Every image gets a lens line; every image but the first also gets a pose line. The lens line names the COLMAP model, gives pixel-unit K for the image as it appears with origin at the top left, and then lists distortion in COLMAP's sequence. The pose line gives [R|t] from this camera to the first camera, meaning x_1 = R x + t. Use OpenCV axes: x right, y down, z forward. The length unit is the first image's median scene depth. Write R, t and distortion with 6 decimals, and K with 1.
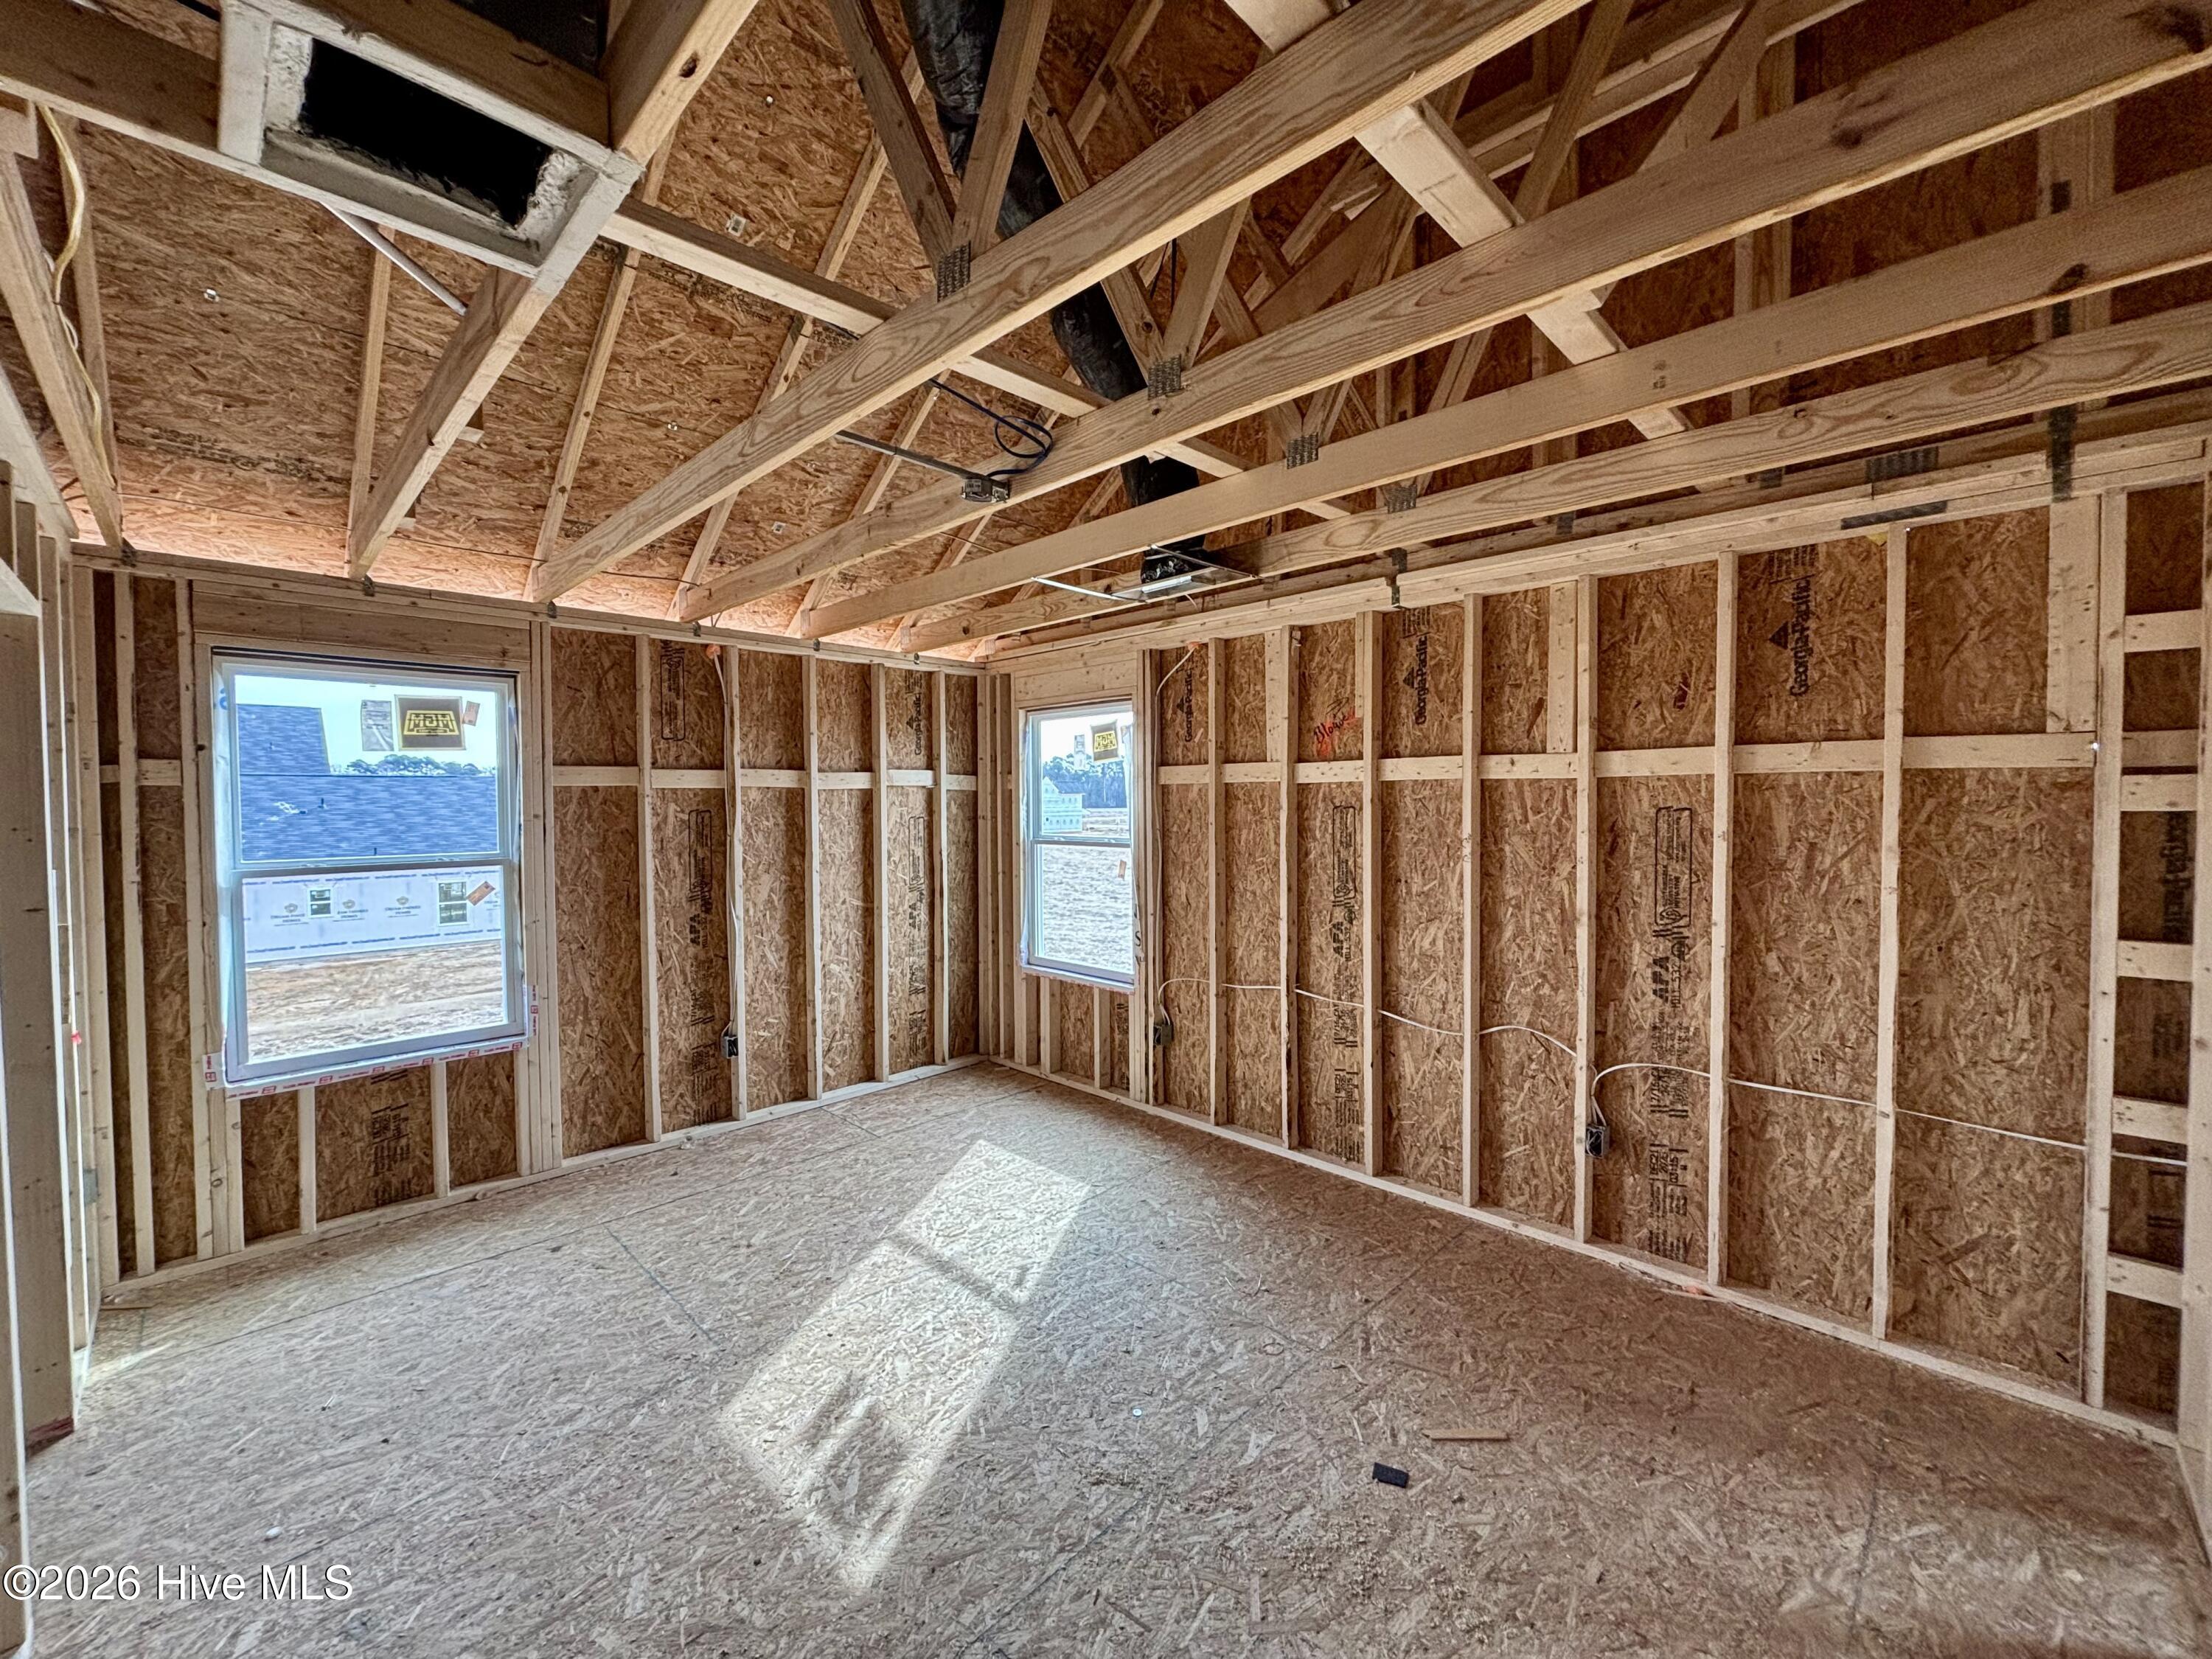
lens RADIAL K [[867.3, 0, 1106.9], [0, 867.3, 818.9], [0, 0, 1]] dist [-0.000060, 0.000064]
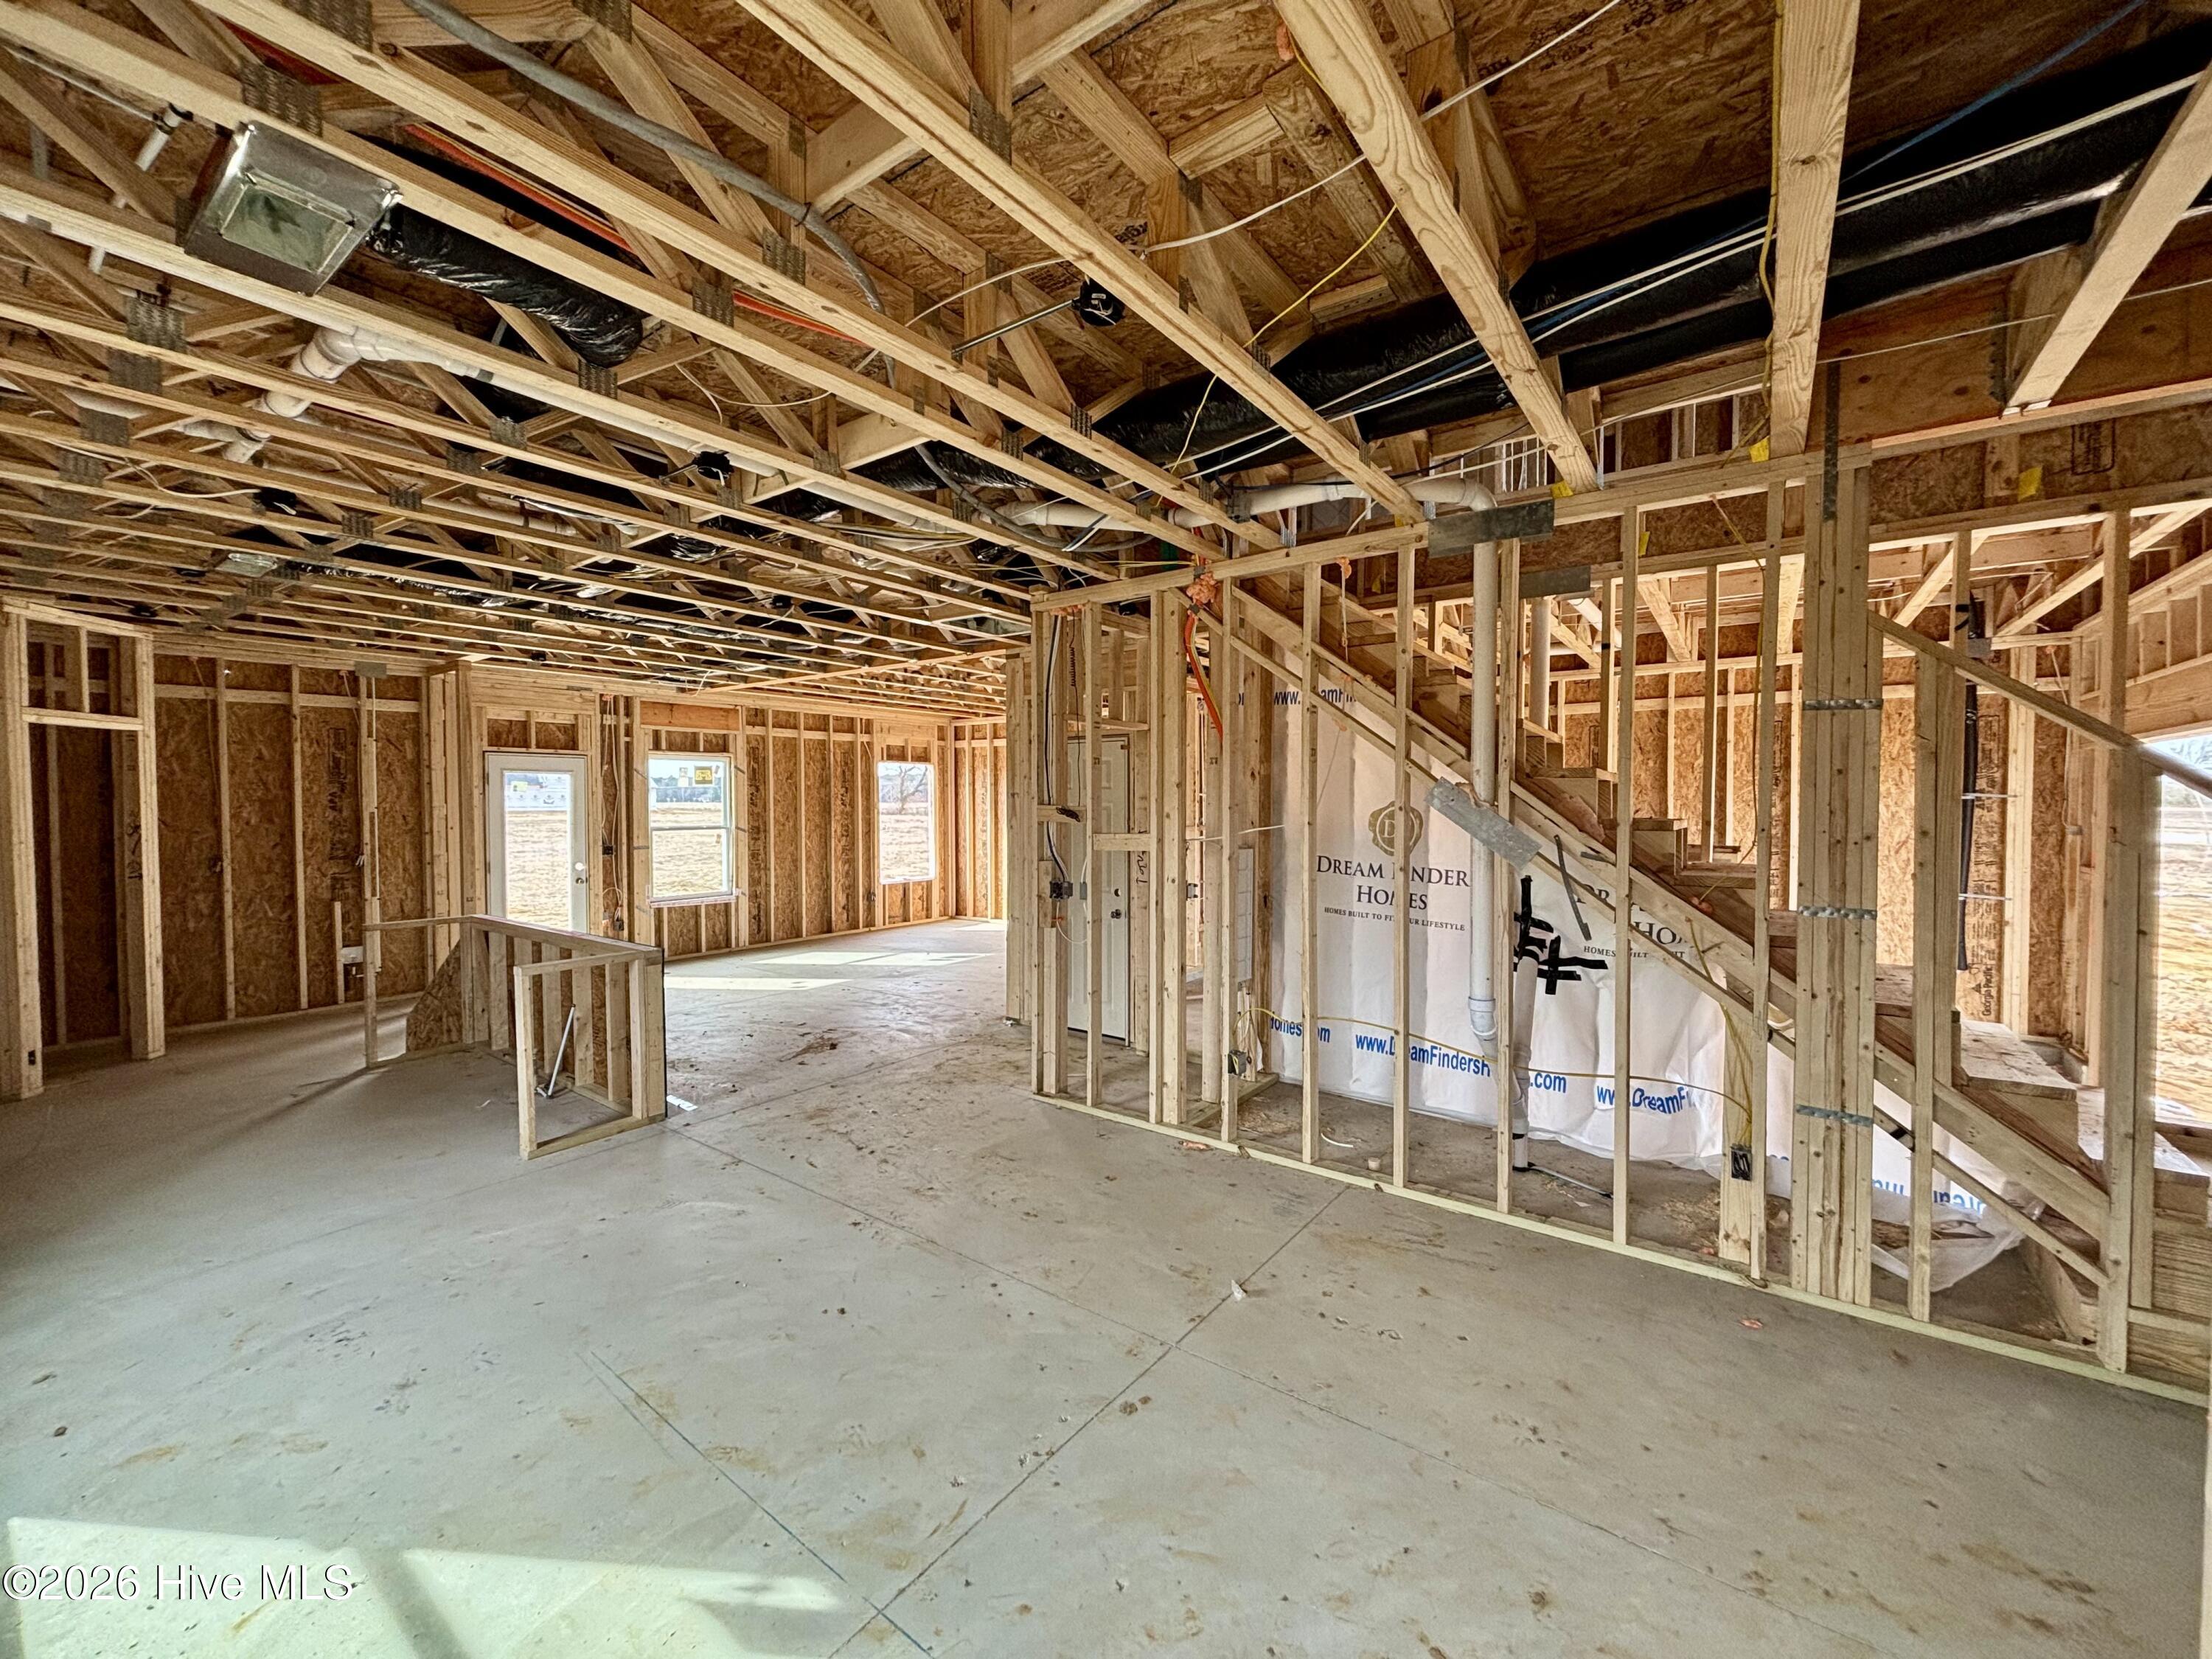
lens RADIAL K [[881.5, 0, 1102.9], [0, 881.5, 822.6], [0, 0, 1]] dist [-0.000633, 0.000355]
pose [[-0.123360, -0.014444, 0.992257, -2.808326], [0.032722, 0.999291, 0.018615, 0.014509], [-0.991822, 0.034765, -0.122800, 0.483248]]
